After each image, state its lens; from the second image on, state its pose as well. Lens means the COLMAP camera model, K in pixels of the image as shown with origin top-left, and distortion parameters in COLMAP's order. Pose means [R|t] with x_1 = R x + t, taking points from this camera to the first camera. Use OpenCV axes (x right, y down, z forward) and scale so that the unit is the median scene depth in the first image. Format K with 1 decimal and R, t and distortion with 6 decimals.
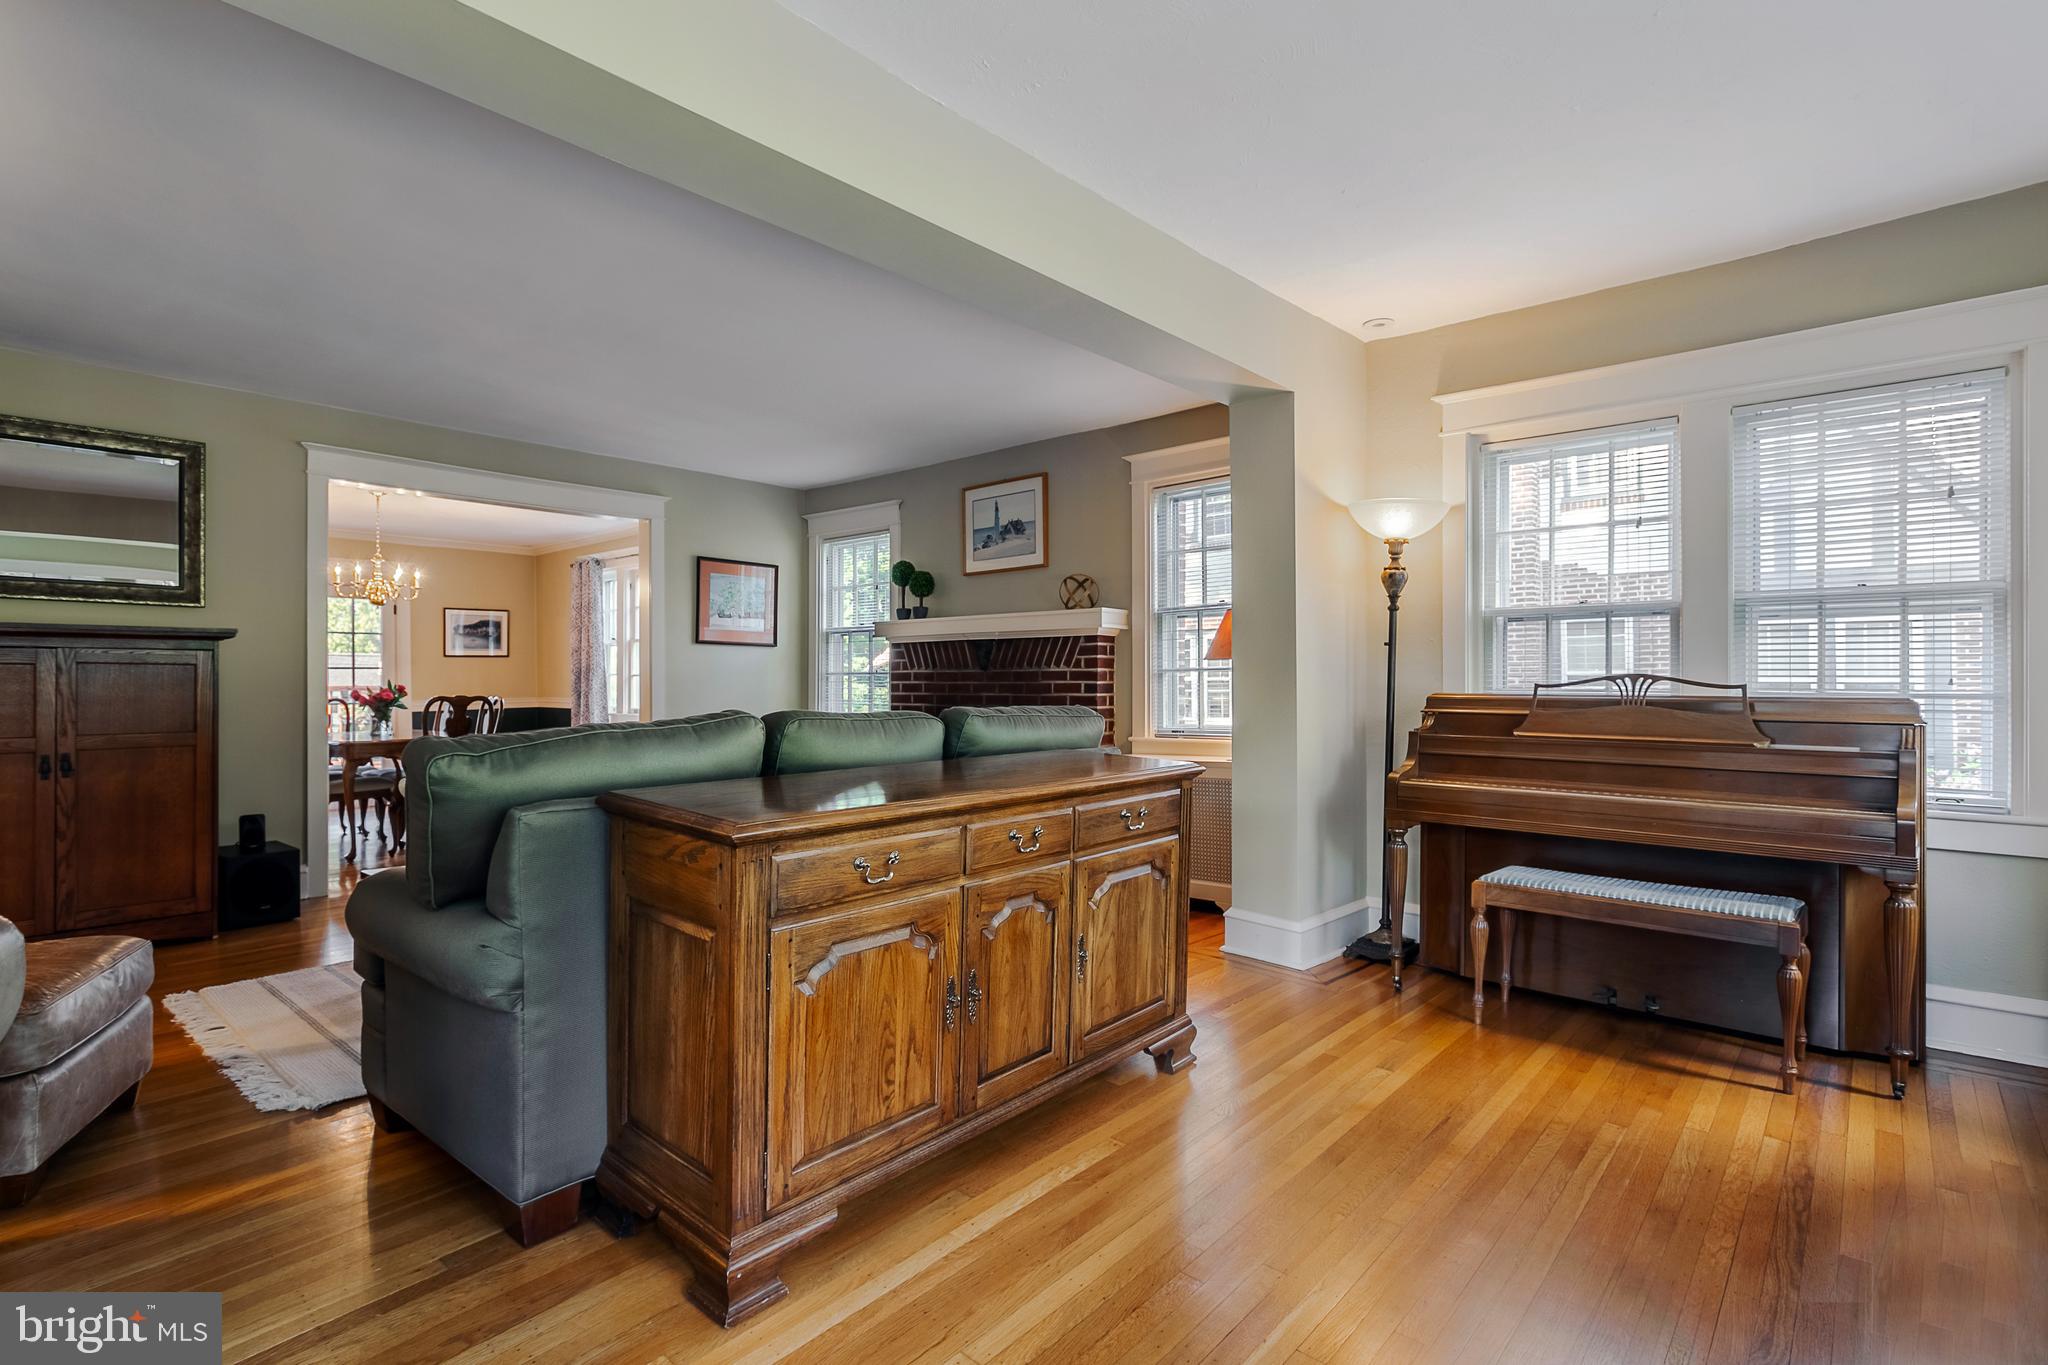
lens RADIAL K [[974.0, 0, 1011.4], [0, 974.0, 697.9], [0, 0, 1]] dist [0.005543, -0.000004]
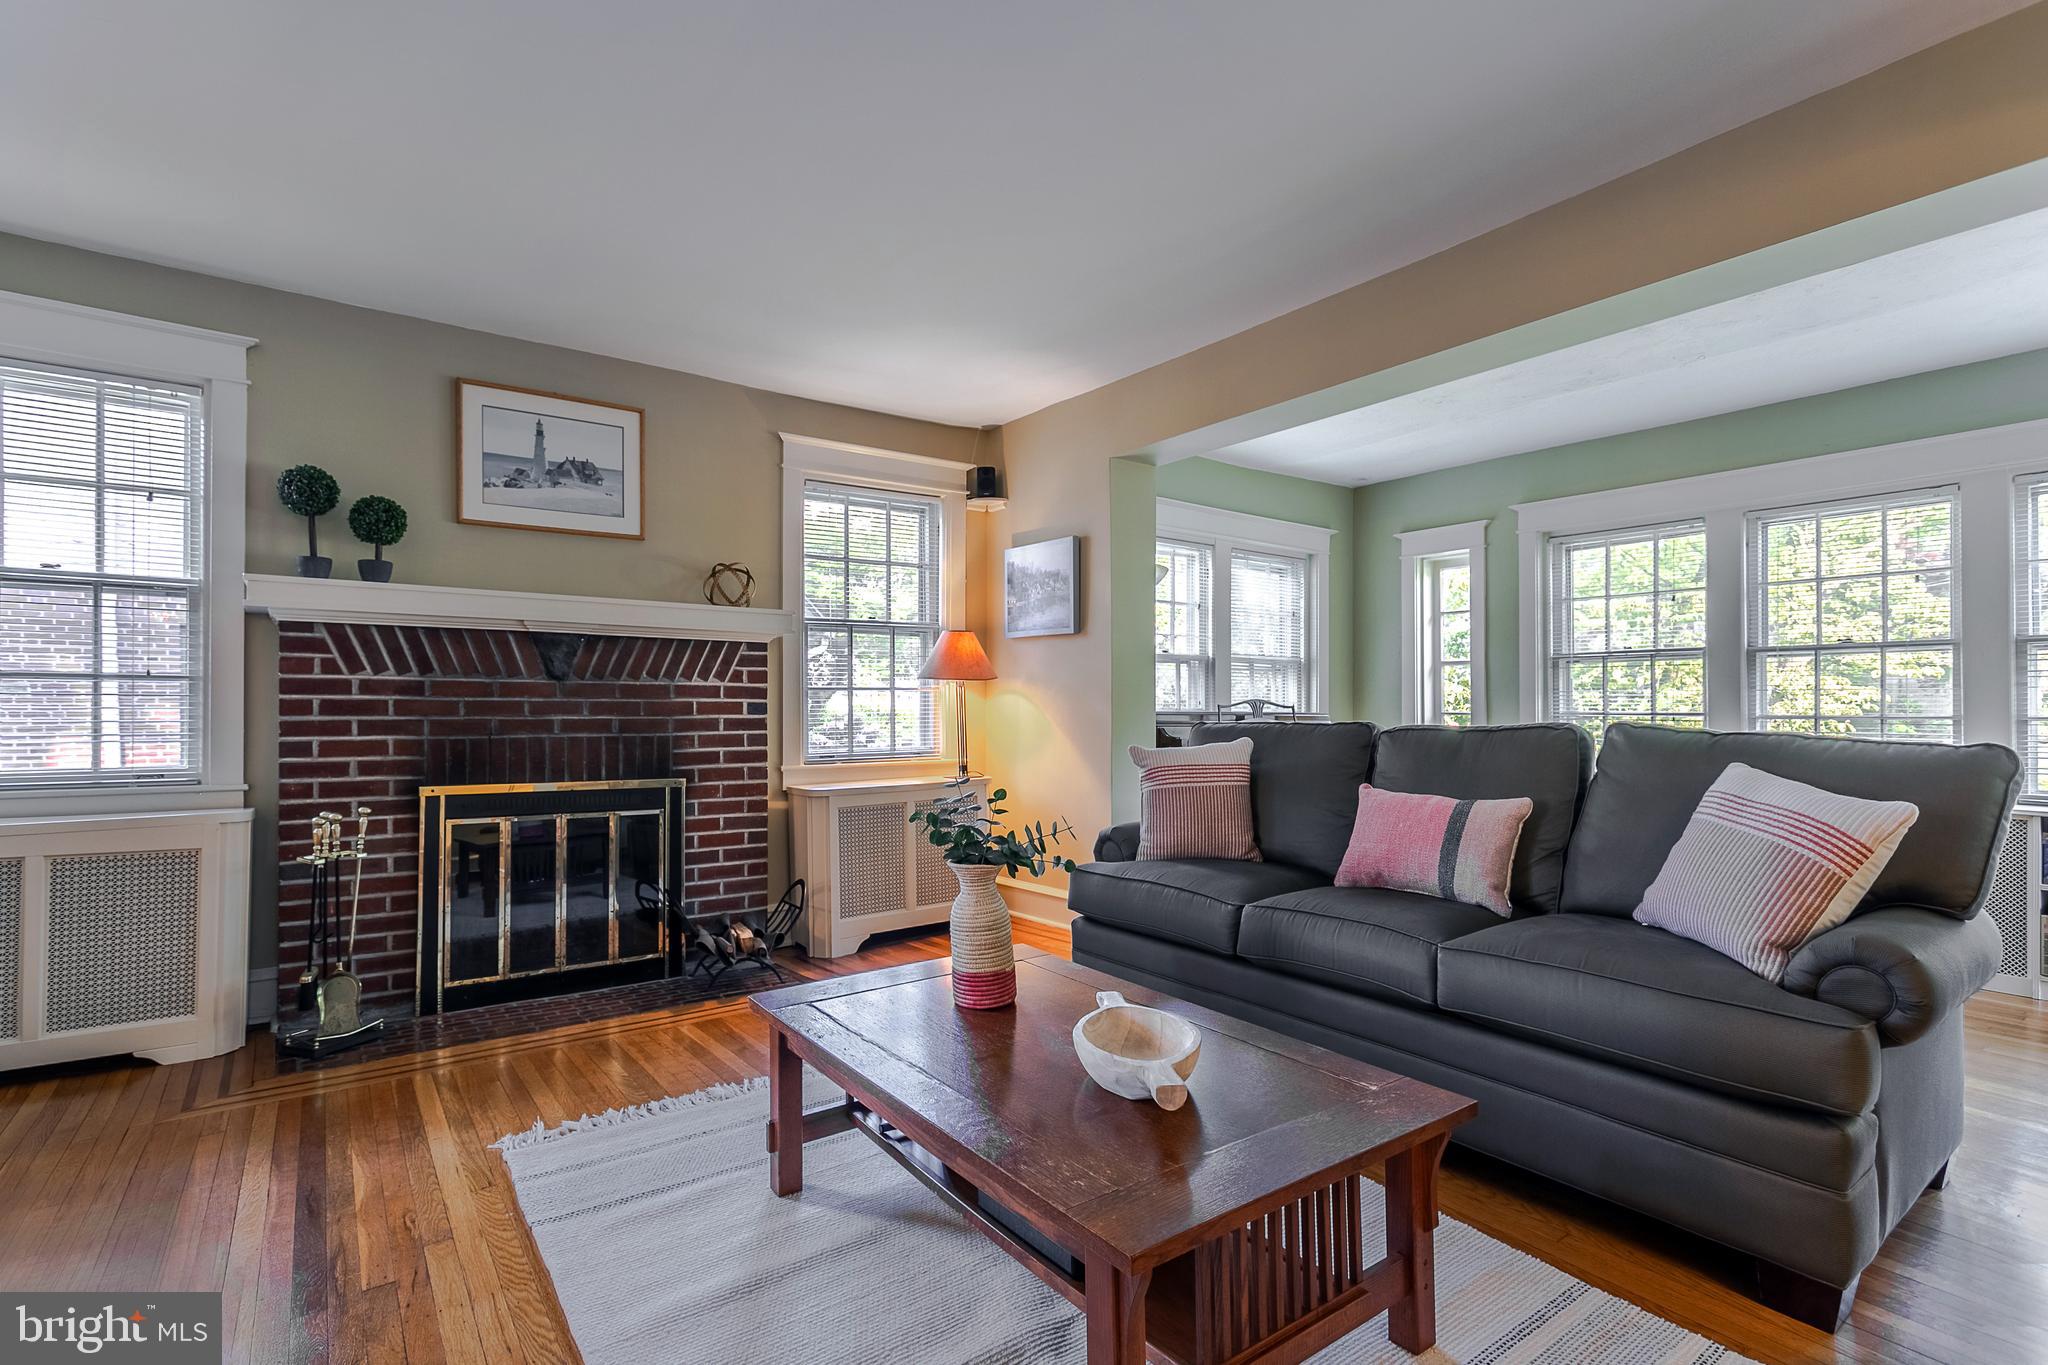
lens RADIAL K [[974.0, 0, 1019.9], [0, 974.0, 691.9], [0, 0, 1]] dist [0.005543, -0.000004]
pose [[0.222520, 0.013544, 0.974834, -0.609114], [0.006835, 0.999857, -0.015452, -0.008852], [-0.974904, 0.010101, 0.222395, 0.572588]]
